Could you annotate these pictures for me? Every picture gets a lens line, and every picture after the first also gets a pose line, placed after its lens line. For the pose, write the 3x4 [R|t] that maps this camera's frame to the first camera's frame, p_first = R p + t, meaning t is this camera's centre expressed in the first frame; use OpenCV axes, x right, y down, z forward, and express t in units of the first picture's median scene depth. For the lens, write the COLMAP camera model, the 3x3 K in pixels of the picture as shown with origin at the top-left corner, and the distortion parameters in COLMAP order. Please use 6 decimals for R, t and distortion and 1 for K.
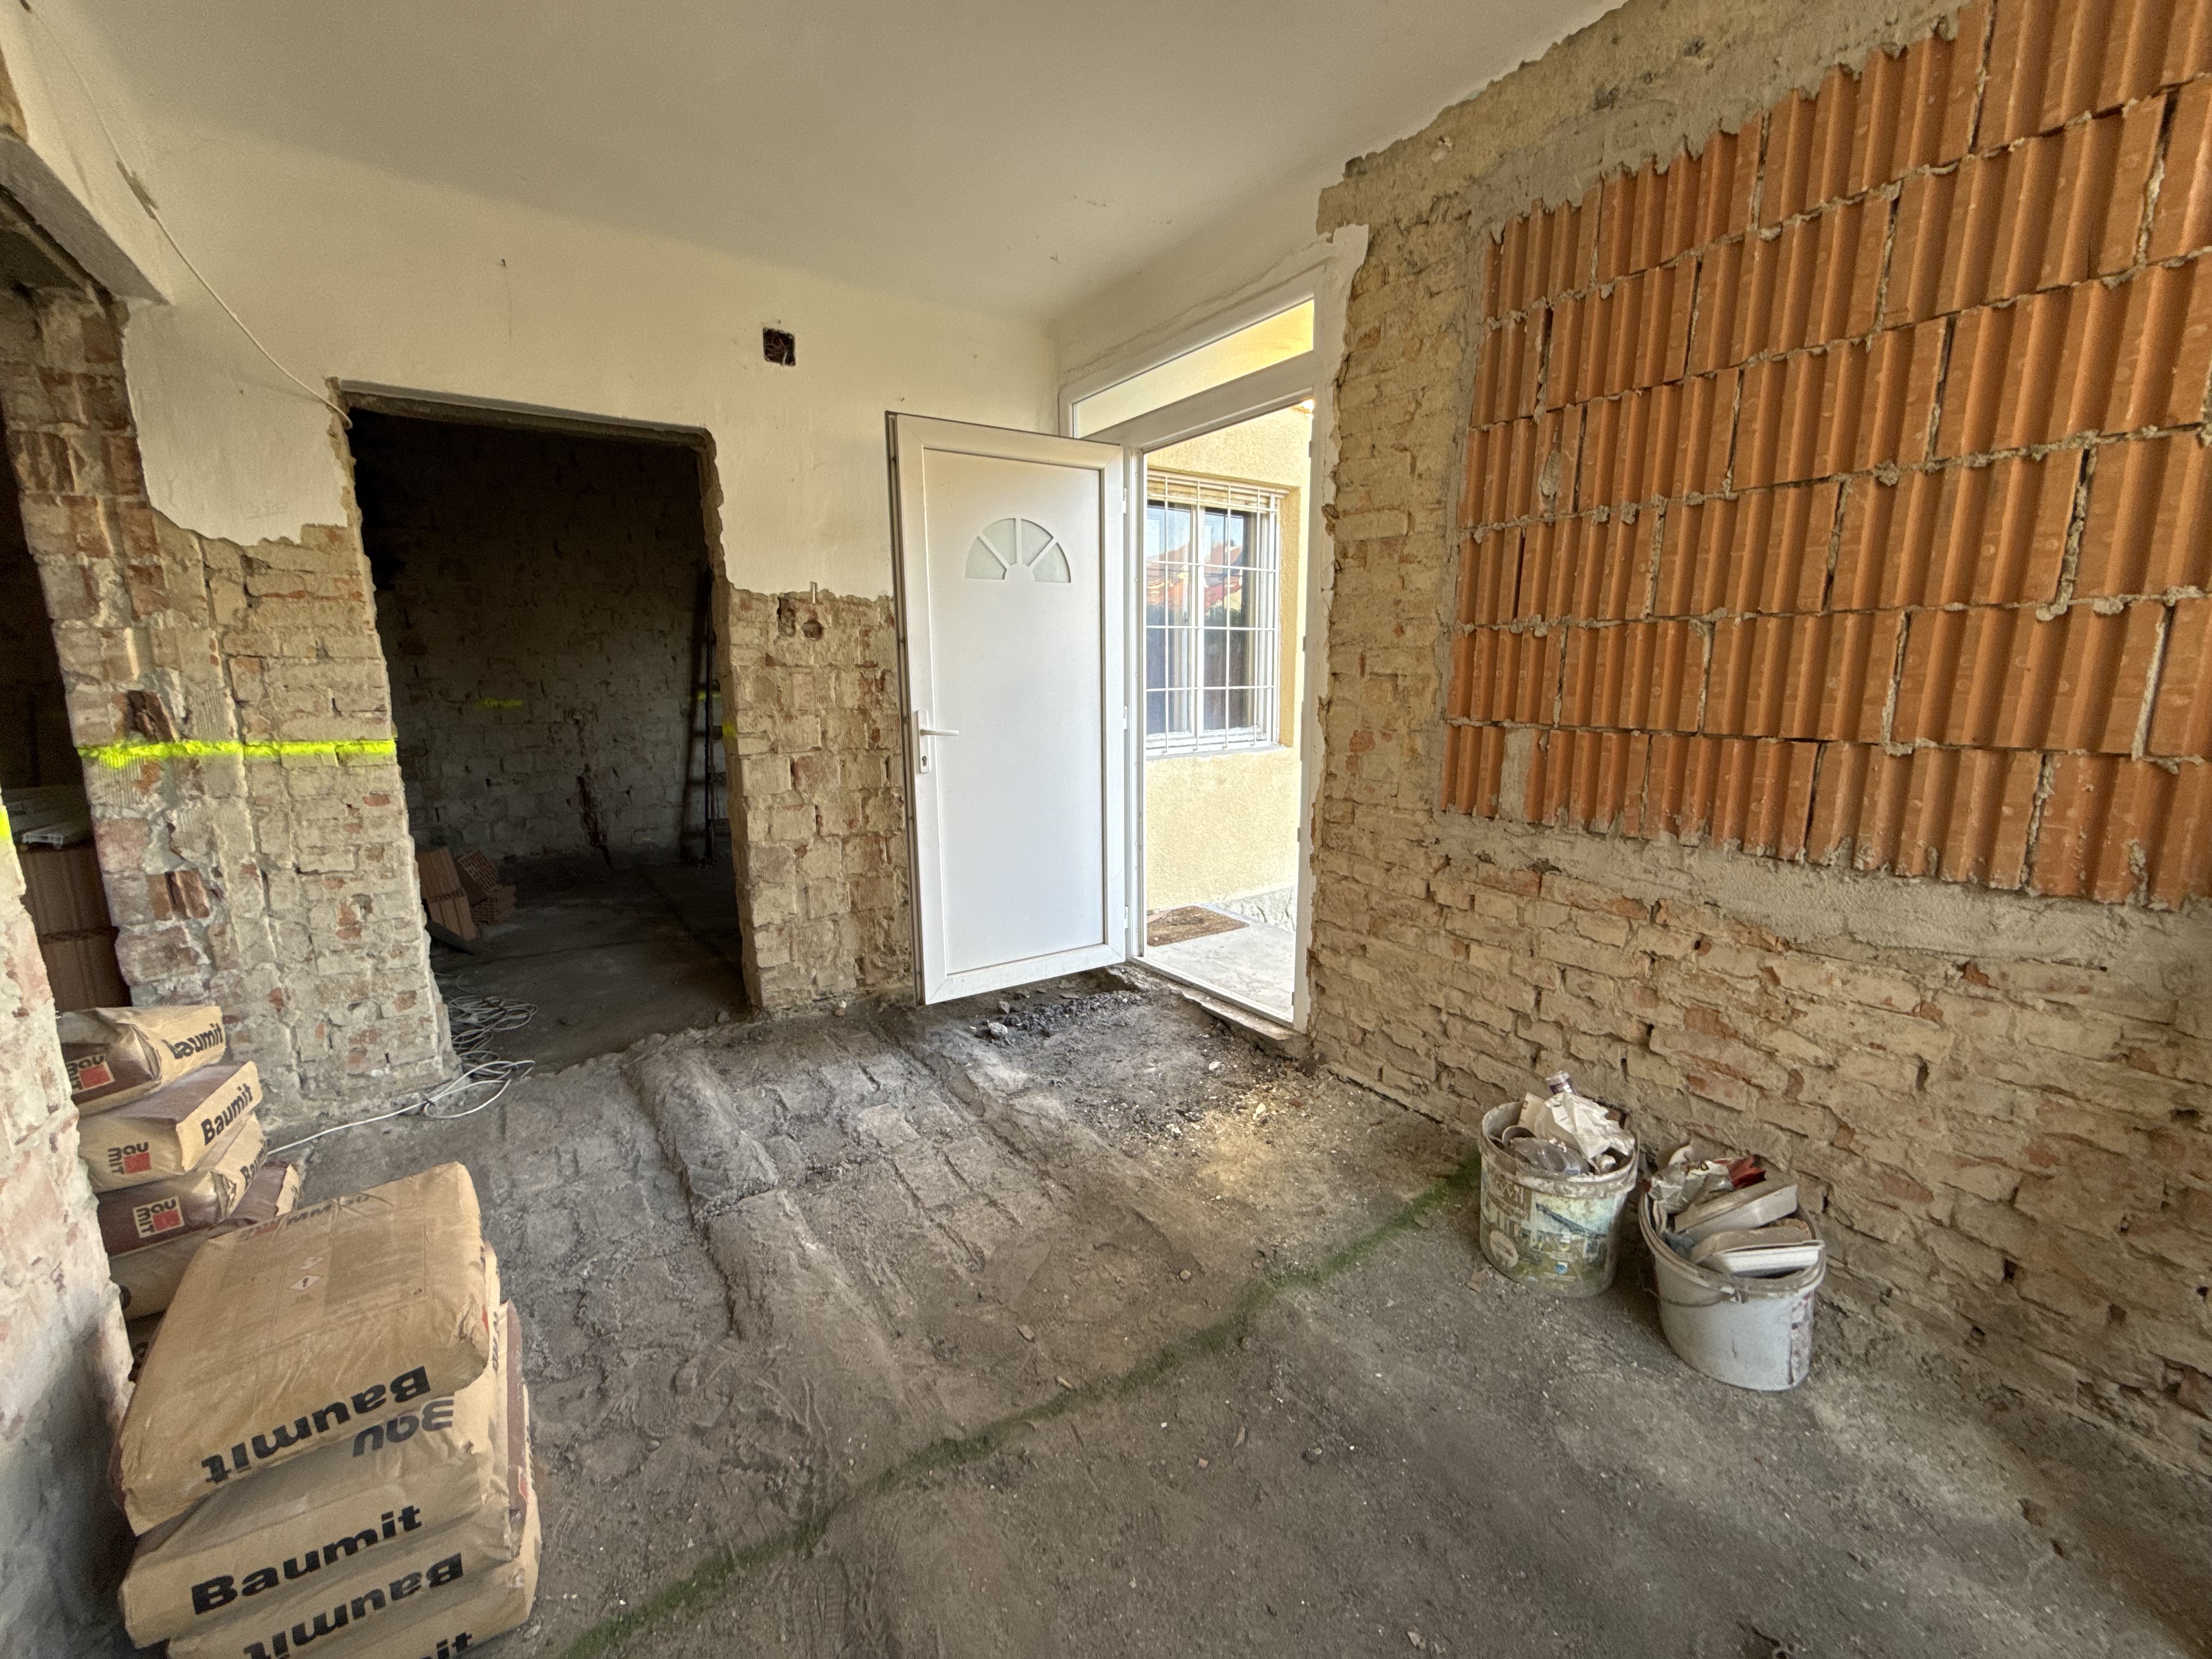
lens RADIAL K [[879.1, 0, 1097.2], [0, 879.1, 826.3], [0, 0, 1]] dist [-0.001045, 0.000039]
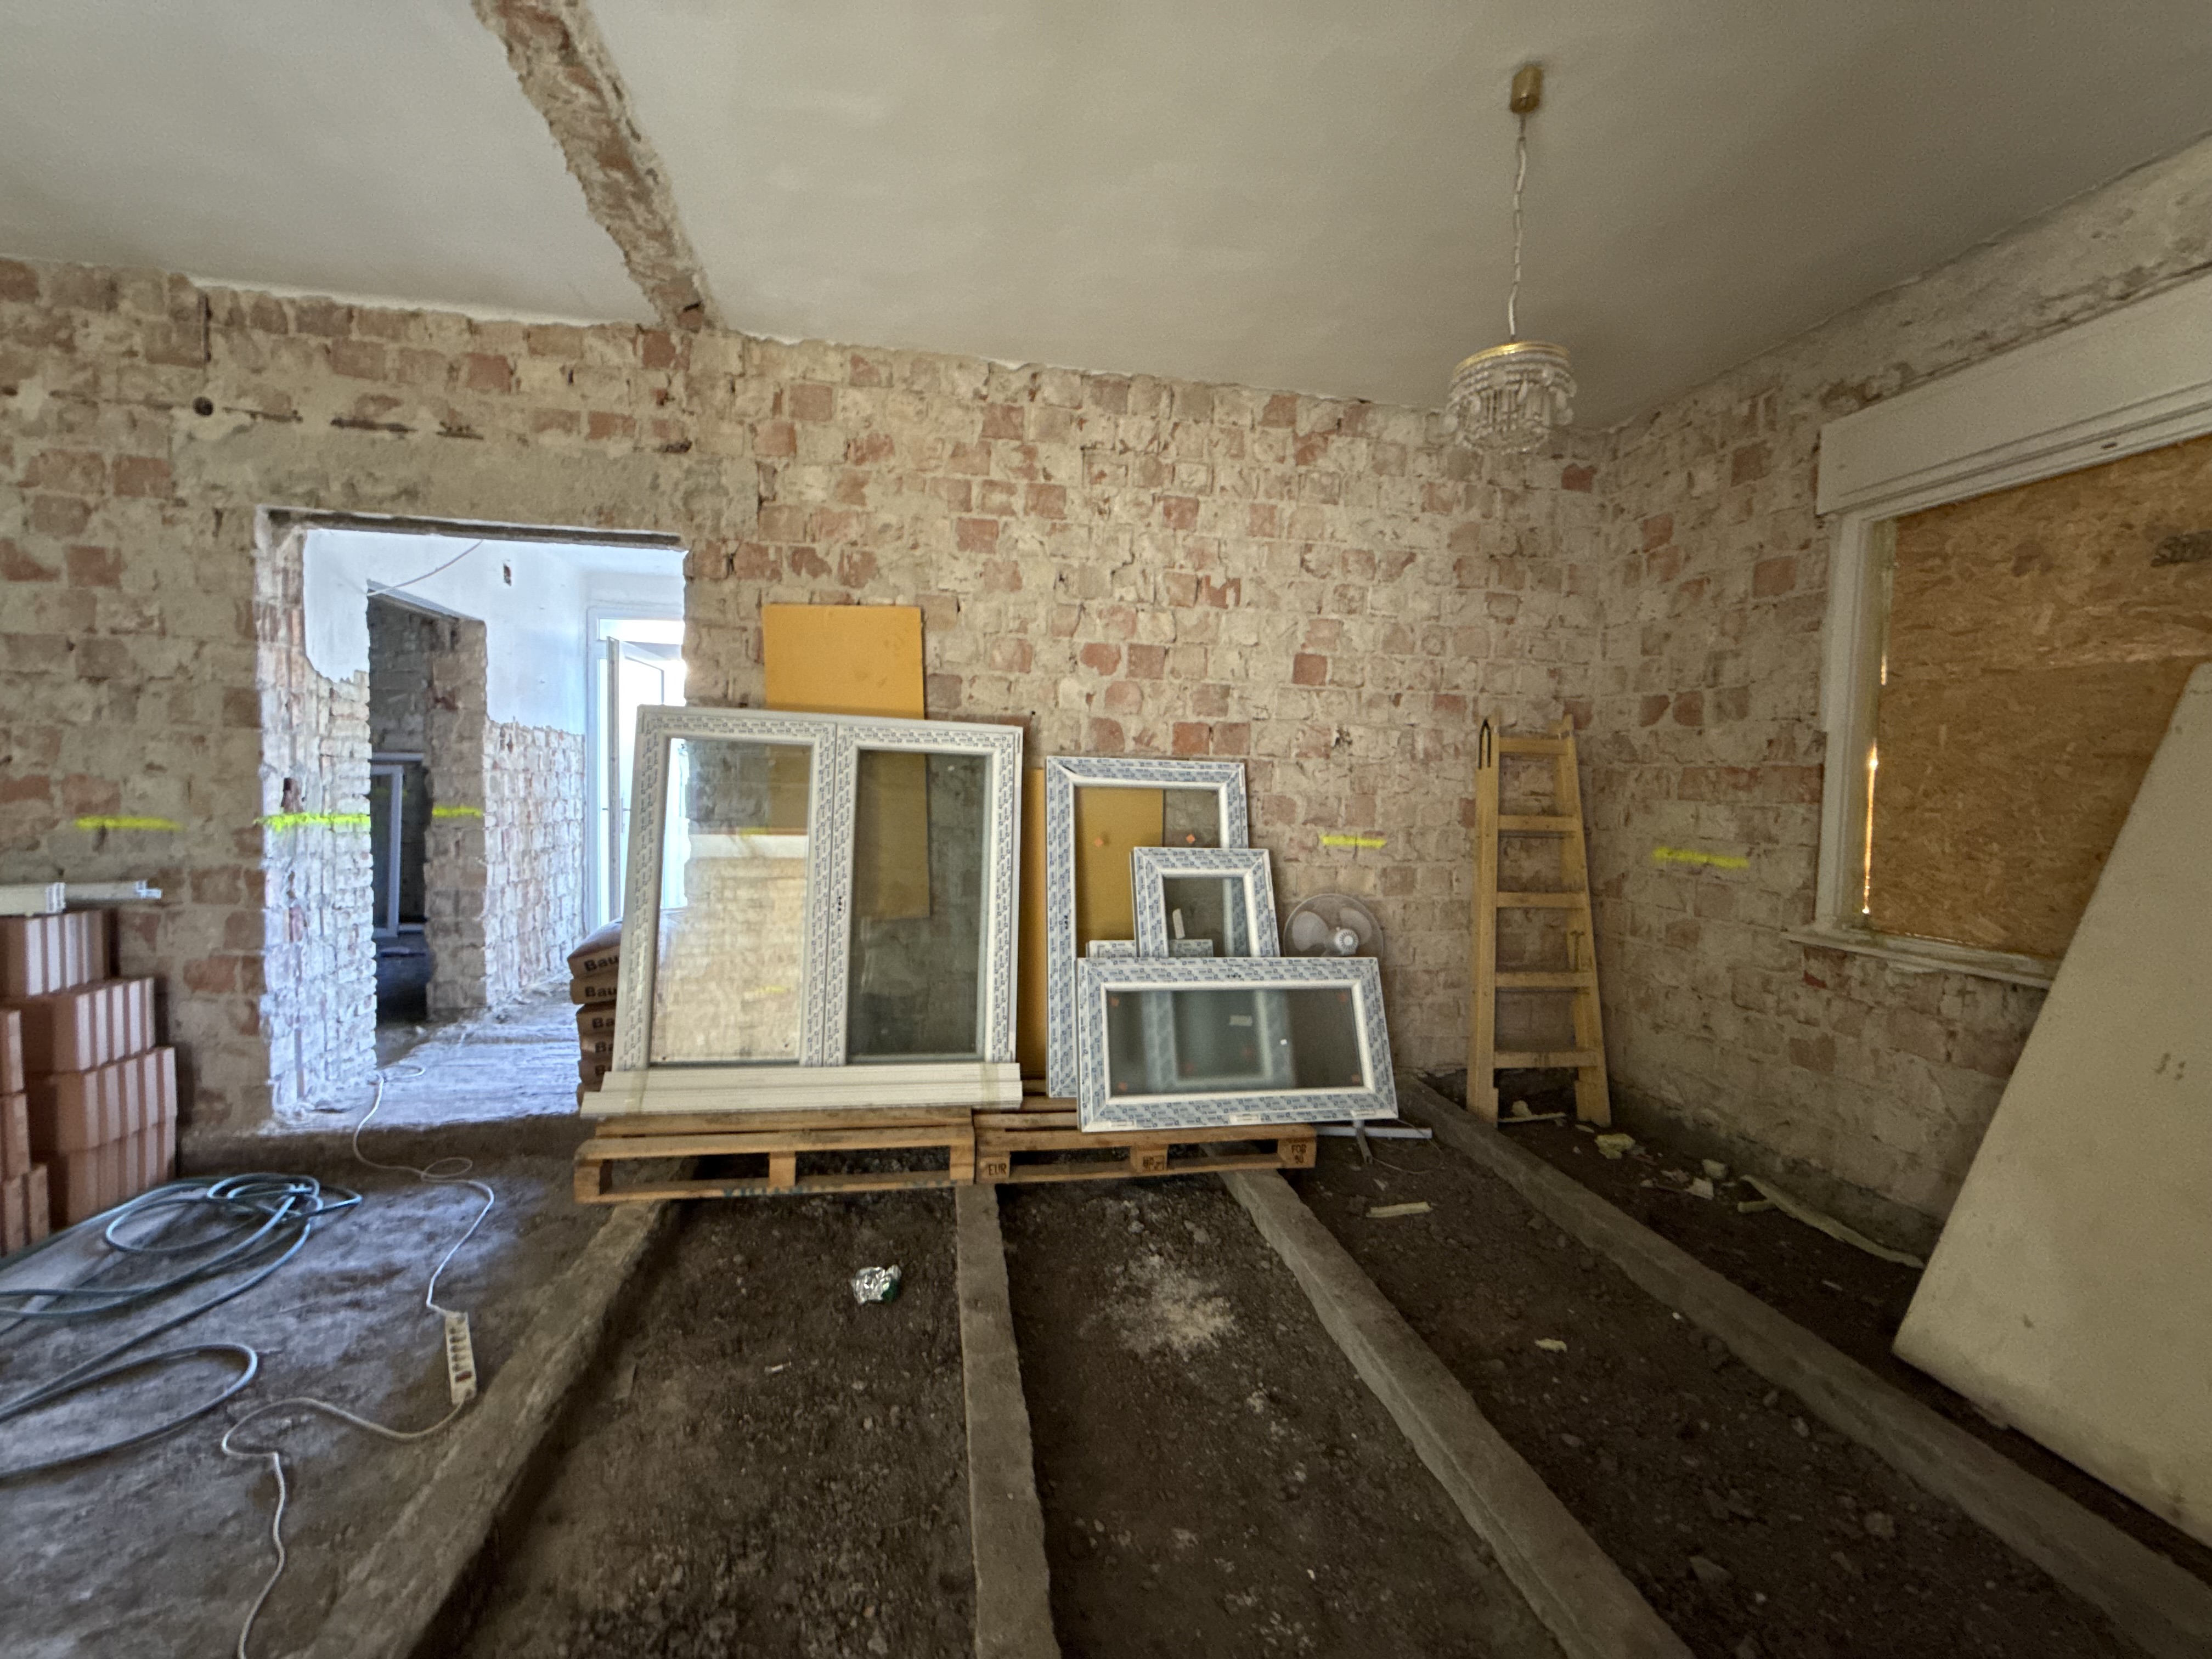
lens RADIAL K [[879.1, 0, 1097.2], [0, 879.1, 826.3], [0, 0, 1]] dist [-0.001045, 0.000039]
pose [[0.397149, -0.024645, 0.917423, -1.767732], [0.134629, 0.990390, -0.031675, 0.136397], [-0.907826, 0.136091, 0.396650, -0.698012]]
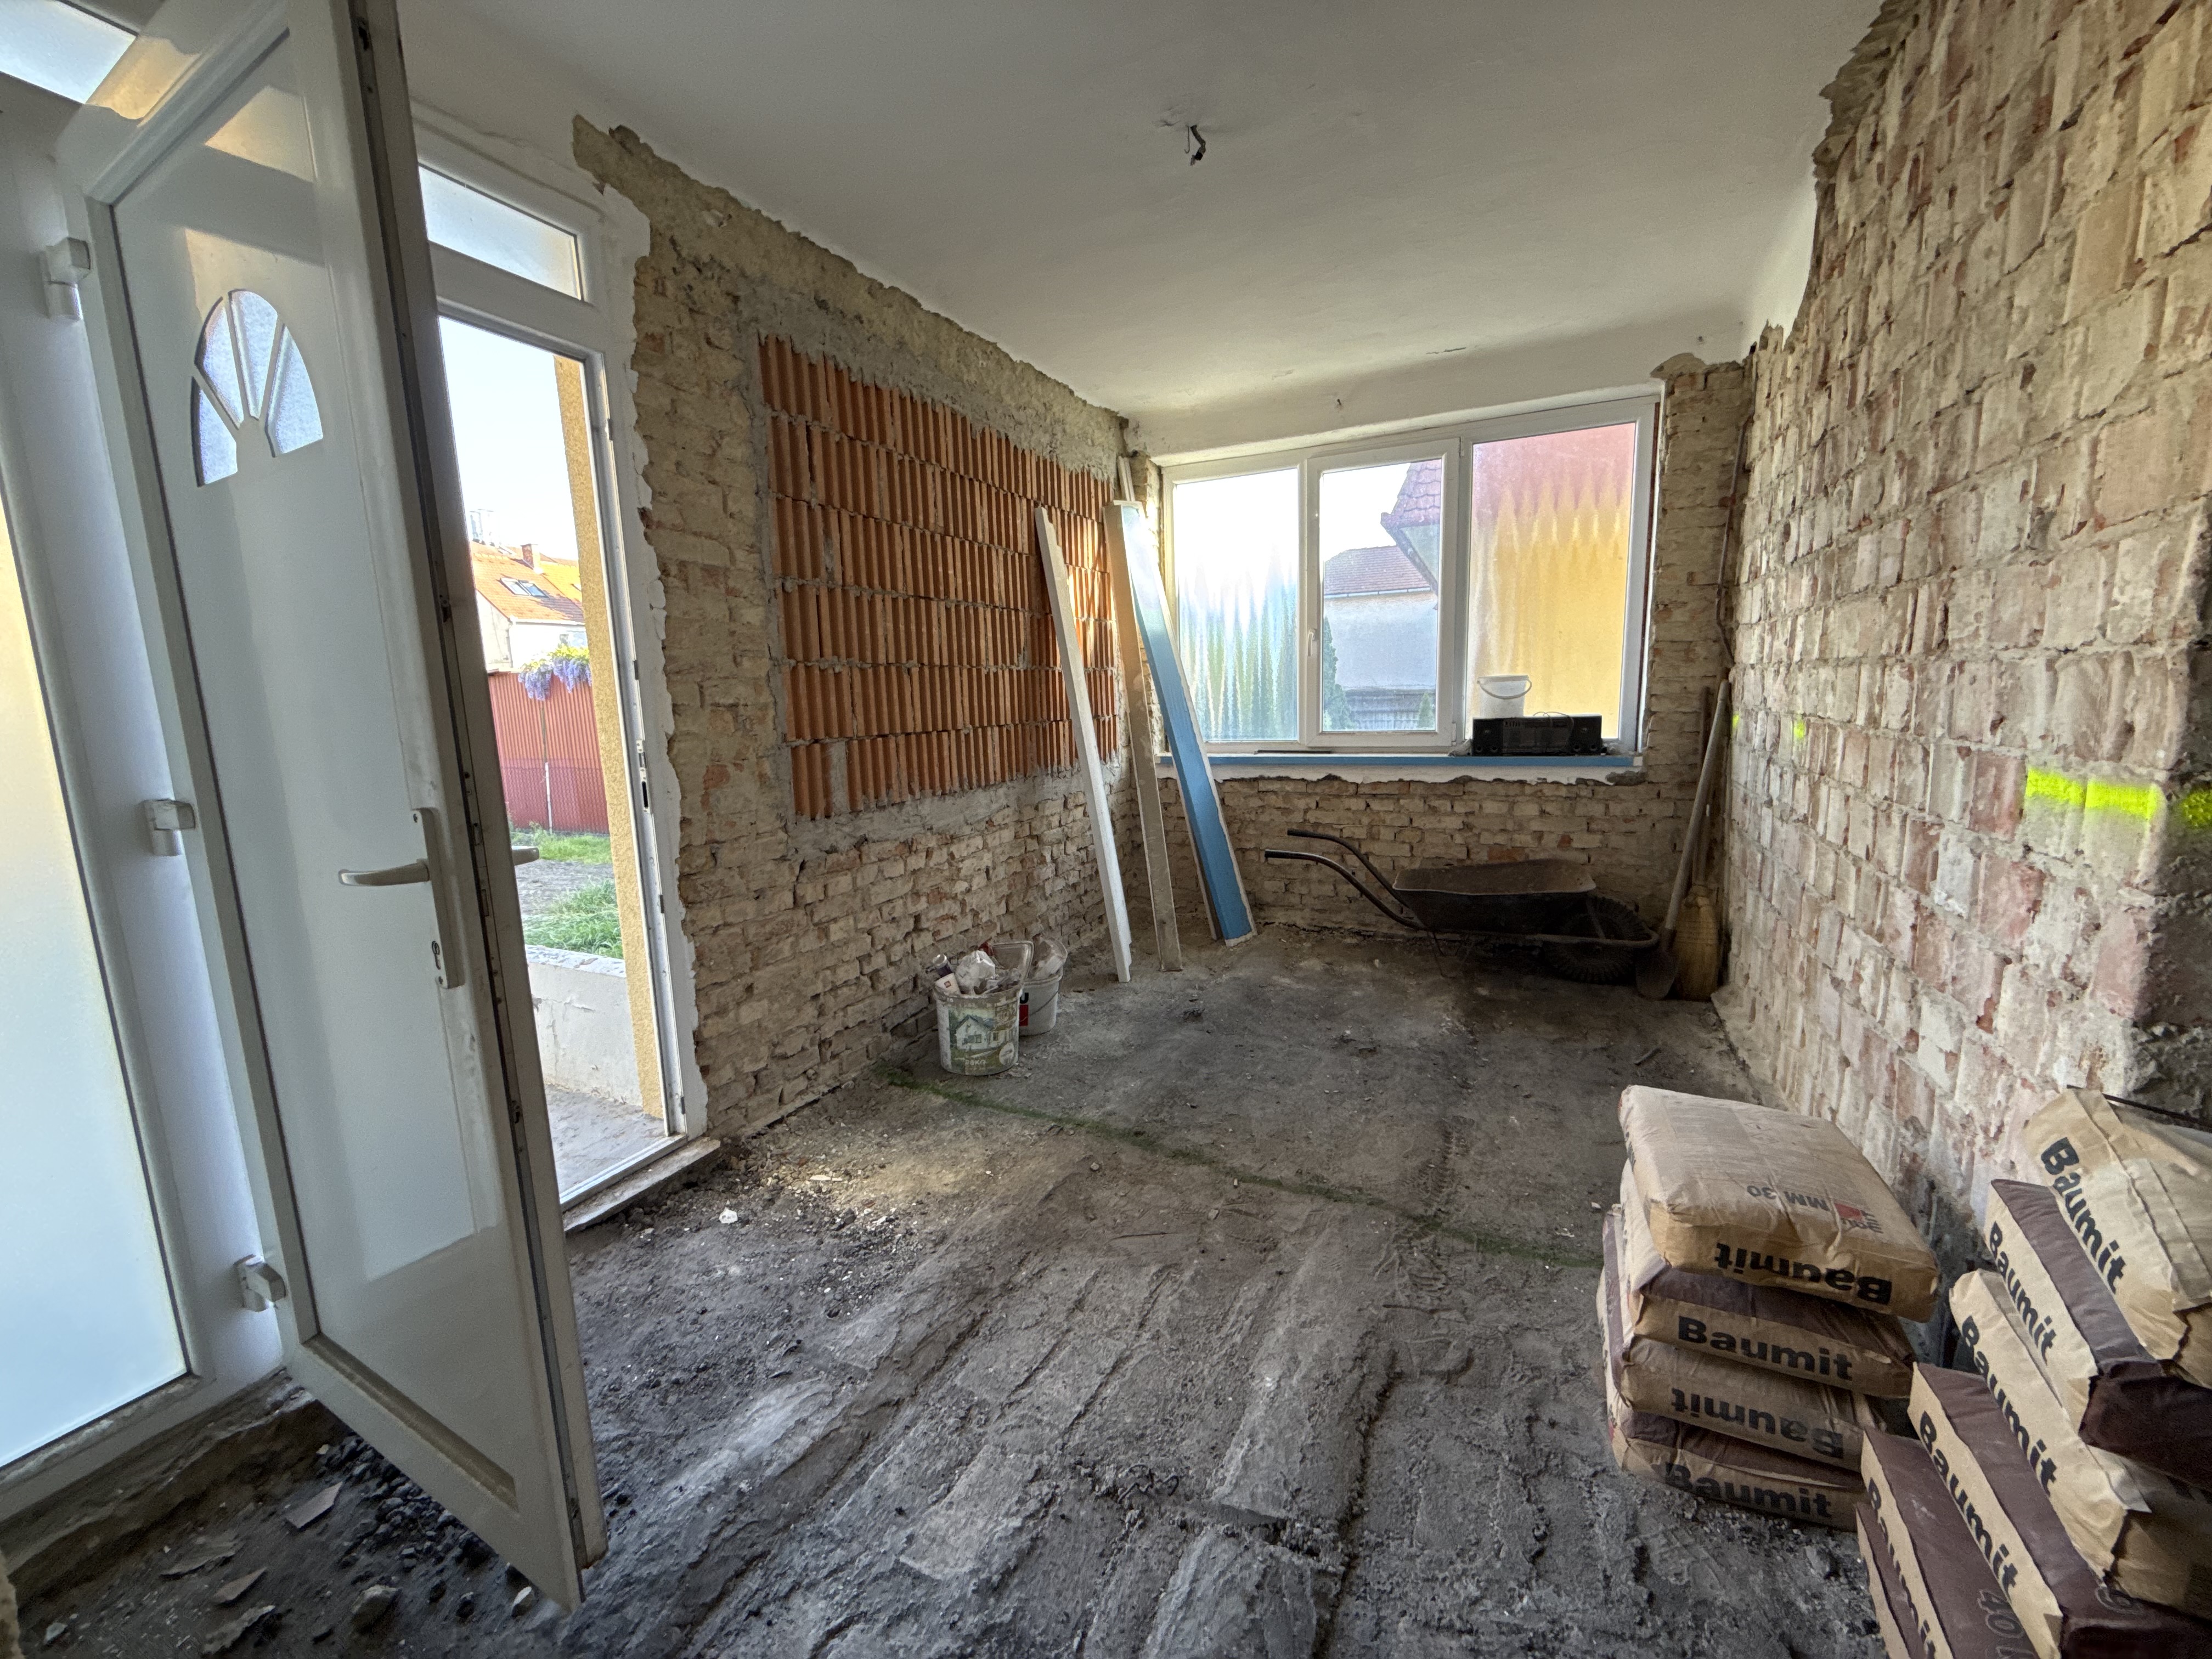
lens RADIAL K [[879.1, 0, 1097.2], [0, 879.1, 826.3], [0, 0, 1]] dist [-0.001045, 0.000039]
pose [[-0.474533, -0.106986, 0.873712, -0.771301], [0.193571, 0.955605, 0.222147, -0.188045], [-0.858690, 0.274541, -0.432756, 1.149776]]
